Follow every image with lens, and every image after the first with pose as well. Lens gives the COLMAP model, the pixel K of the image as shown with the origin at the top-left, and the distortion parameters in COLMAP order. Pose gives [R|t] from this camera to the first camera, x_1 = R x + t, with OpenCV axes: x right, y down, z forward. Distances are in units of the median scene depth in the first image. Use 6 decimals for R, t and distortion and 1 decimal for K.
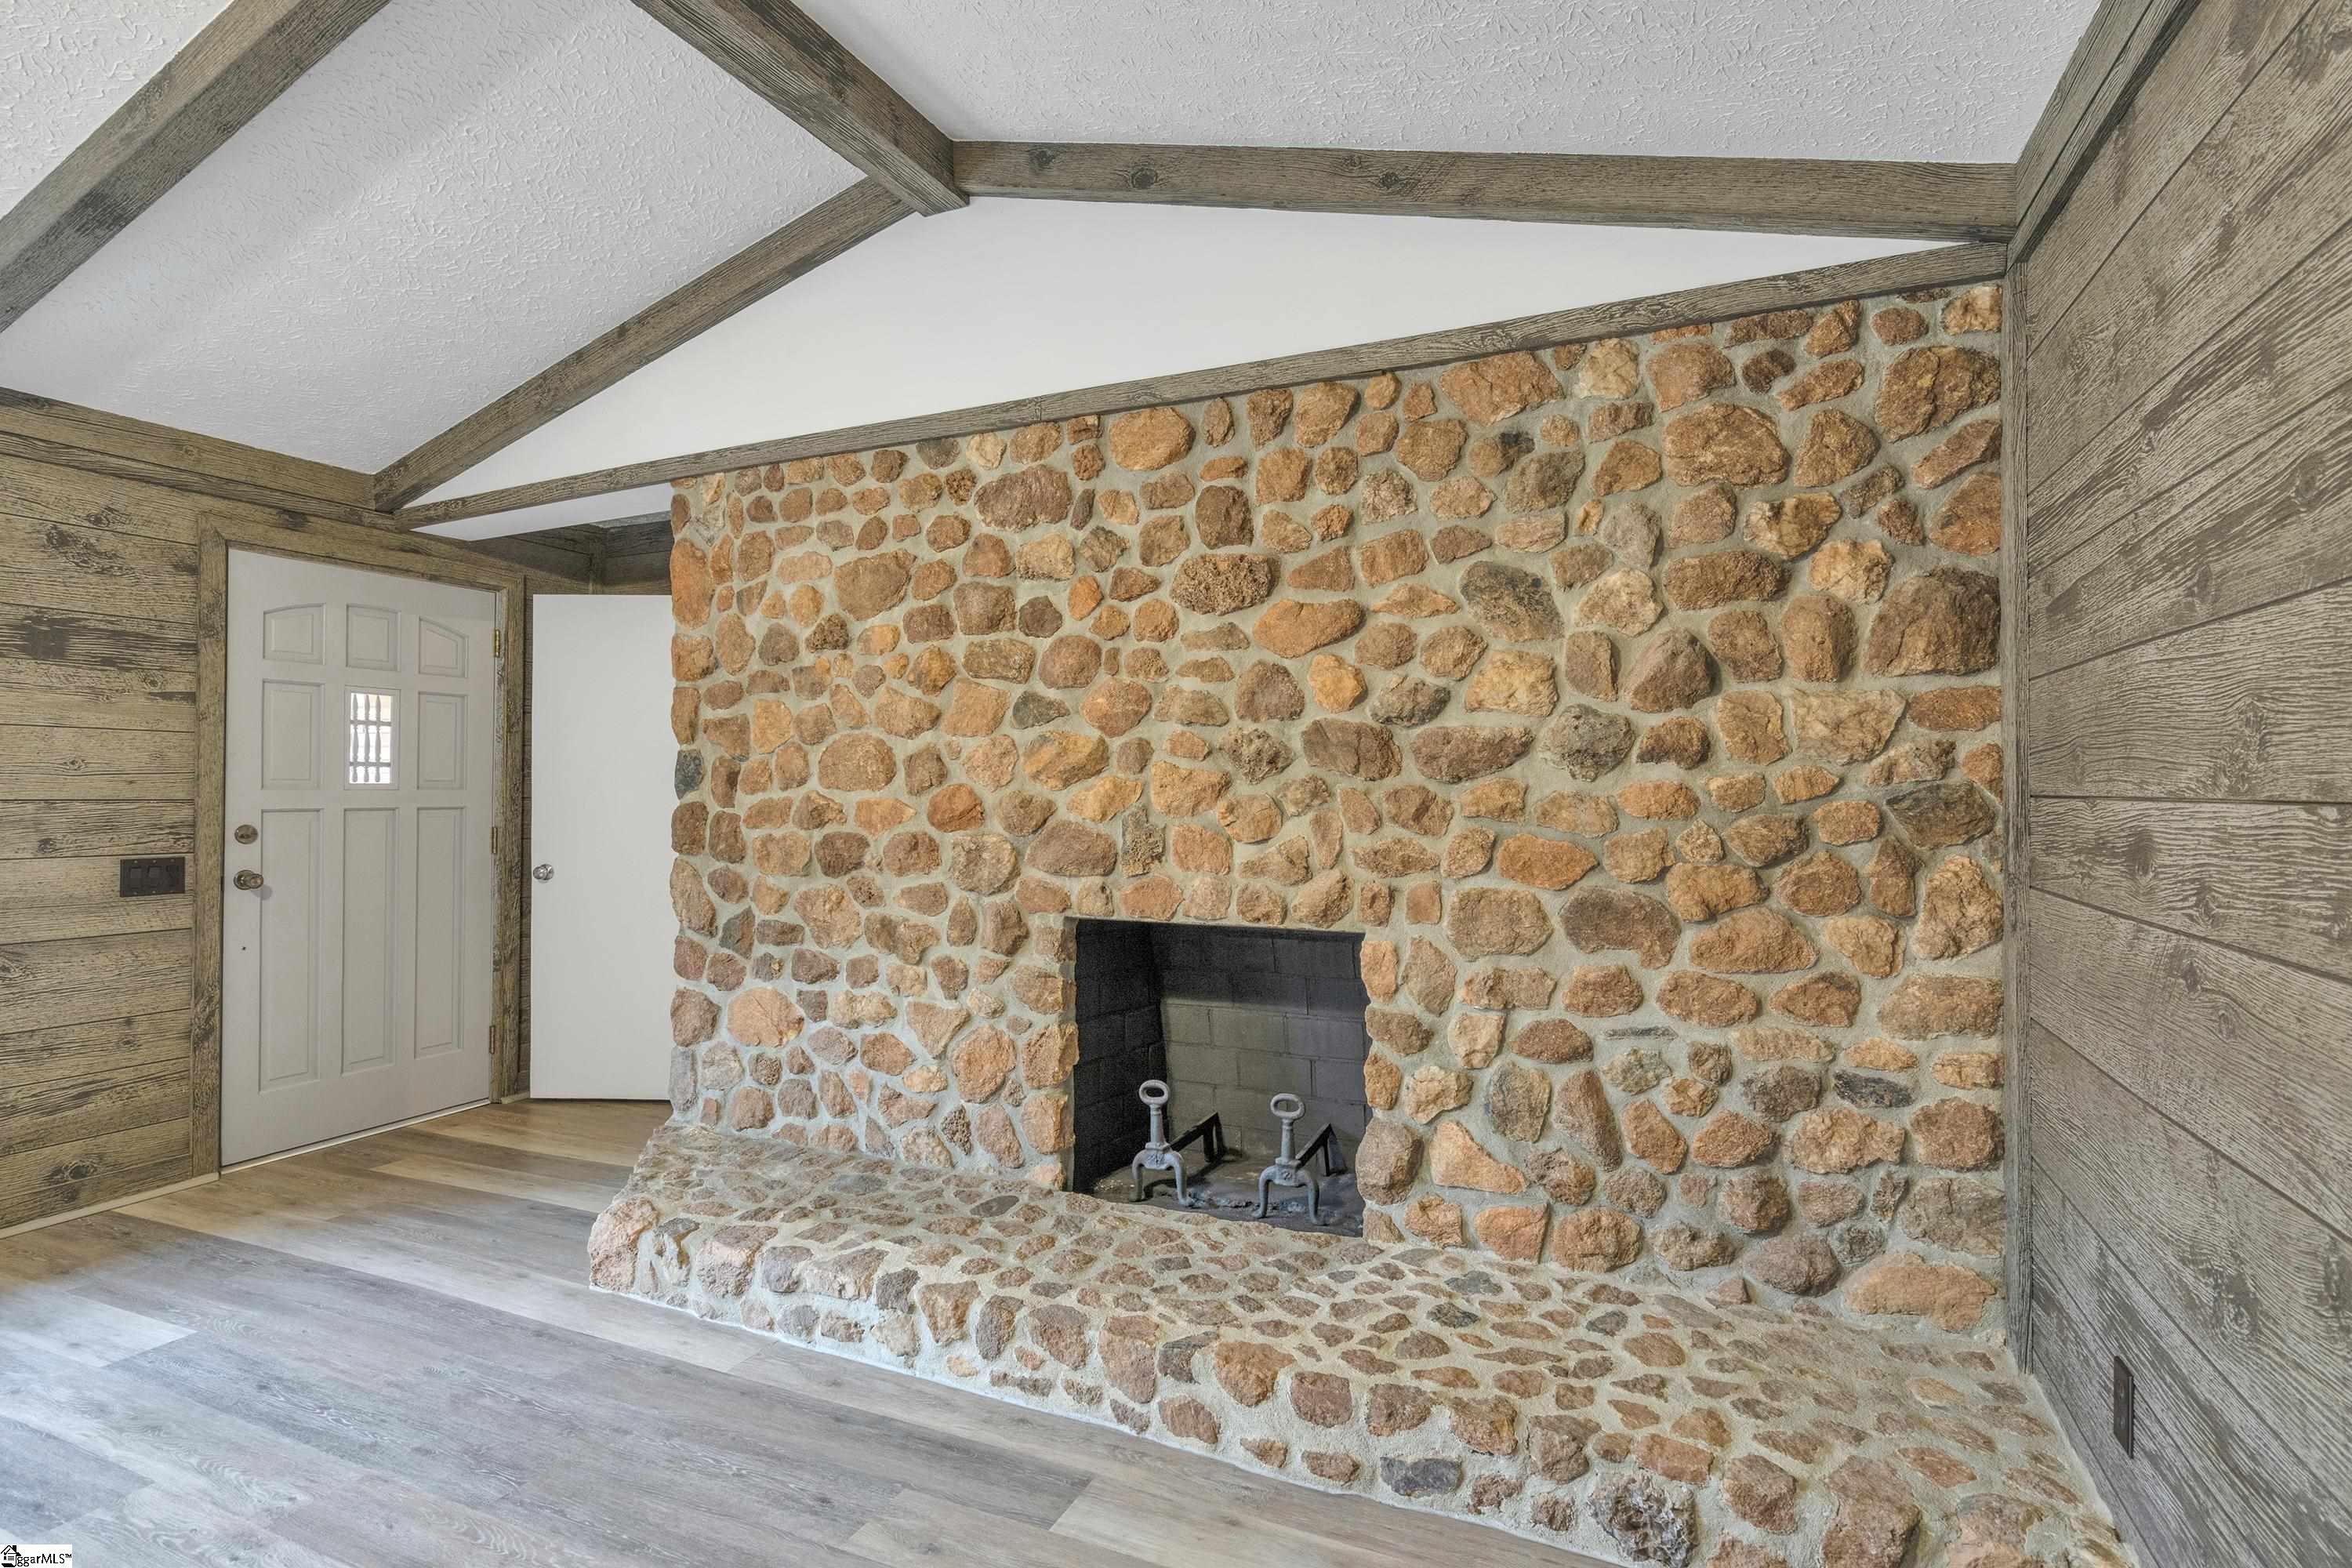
lens RADIAL K [[1156.0, 0, 1175.4], [0, 1156.0, 785.6], [0, 0, 1]] dist [-0.000107, 0.001512]
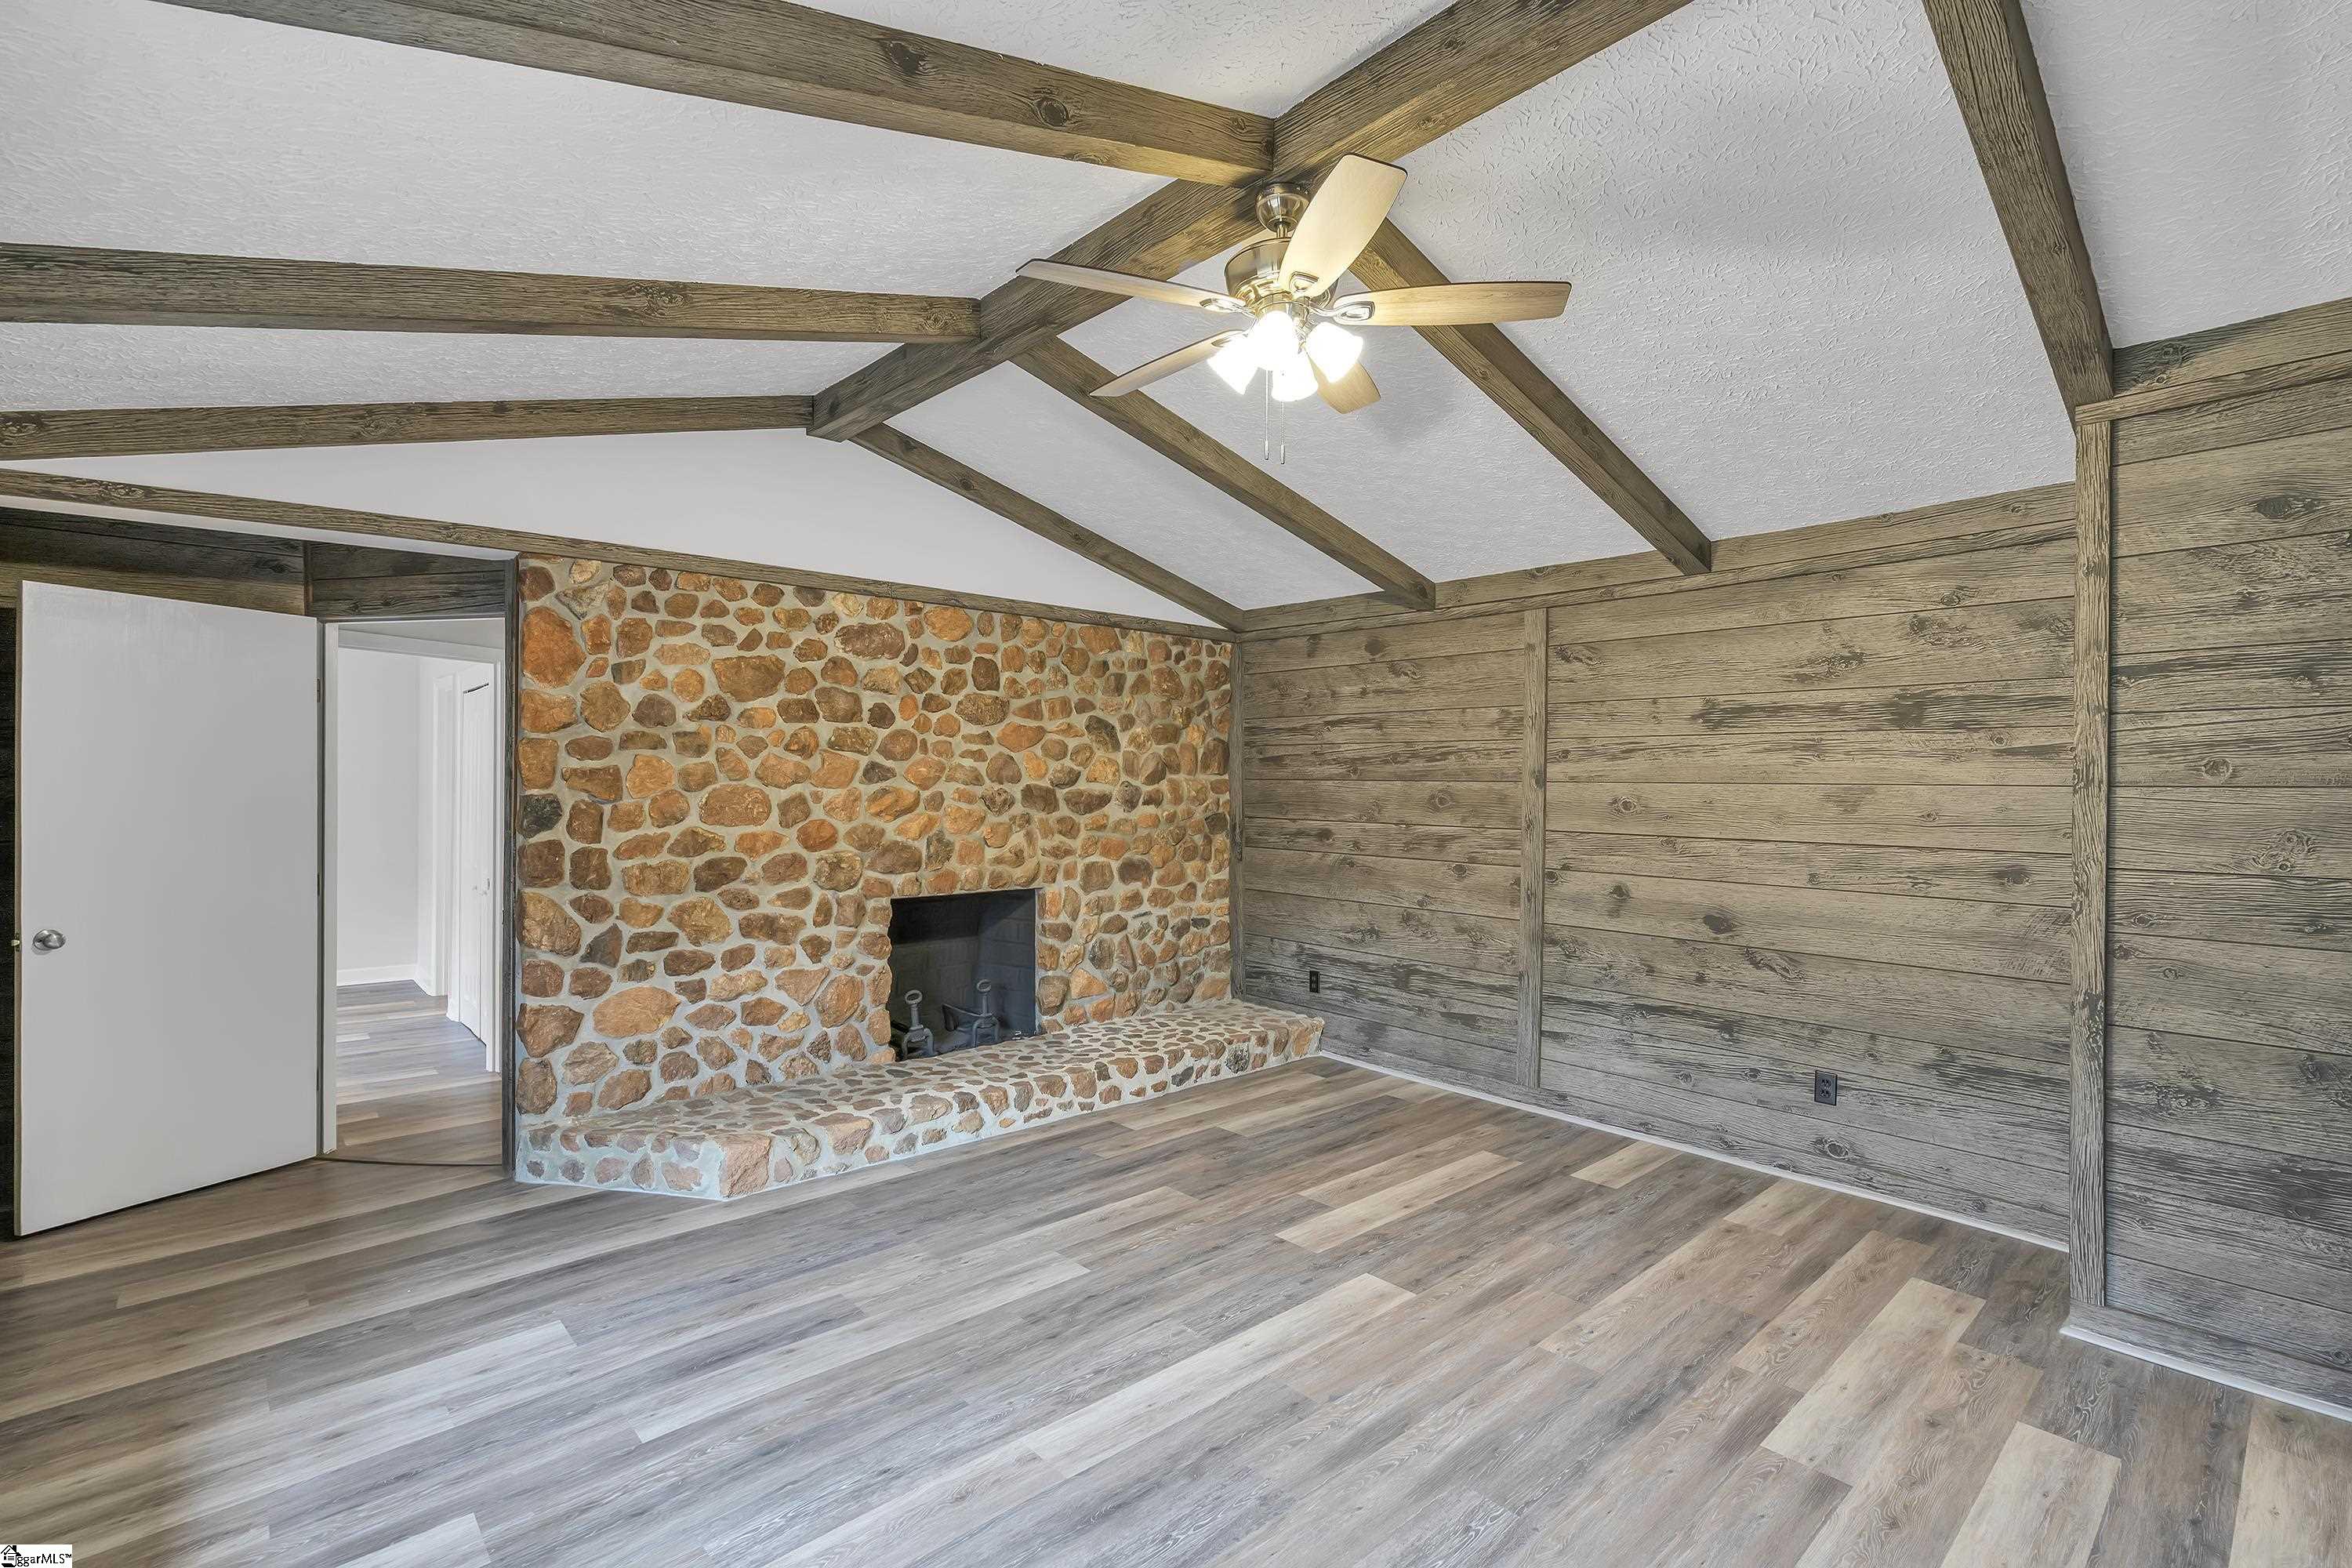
lens RADIAL K [[1070.2, 0, 1194.1], [0, 1070.2, 788.1], [0, 0, 1]] dist [-0.000794, 0.000212]
pose [[0.388230, -0.003396, 0.921556, -1.500233], [-0.010842, 0.999907, 0.008253, -0.069157], [-0.921499, -0.013196, 0.388158, 0.012460]]
